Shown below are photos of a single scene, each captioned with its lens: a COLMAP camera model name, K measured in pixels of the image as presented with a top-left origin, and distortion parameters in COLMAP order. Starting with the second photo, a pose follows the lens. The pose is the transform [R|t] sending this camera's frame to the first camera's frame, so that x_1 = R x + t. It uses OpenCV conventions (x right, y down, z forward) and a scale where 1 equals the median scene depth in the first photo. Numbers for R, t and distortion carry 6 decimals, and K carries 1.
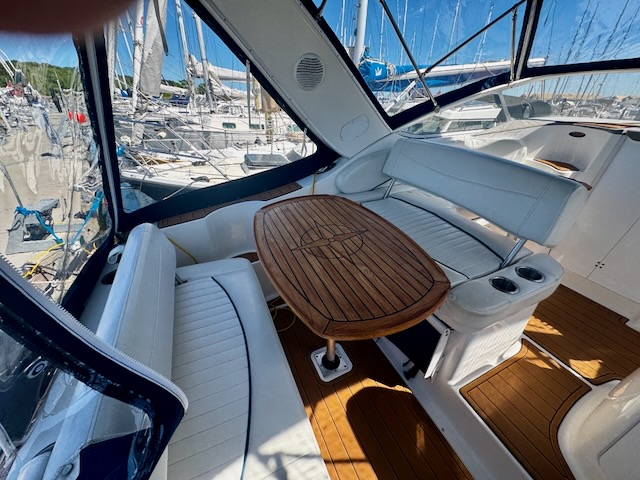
lens RADIAL K [[250.4, 0, 325.6], [0, 250.4, 238.2], [0, 0, 1]] dist [-0.004199, 0.000101]
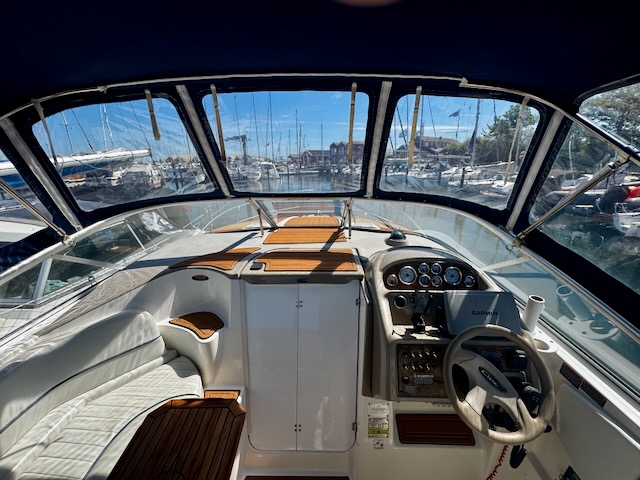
lens RADIAL K [[250.4, 0, 316.1], [0, 250.4, 240.9], [0, 0, 1]] dist [-0.004199, 0.000101]
pose [[0.420625, -0.293416, 0.858476, 0.541504], [0.466492, 0.881530, 0.072729, -0.432454], [-0.778113, 0.369881, 0.507670, 0.271982]]
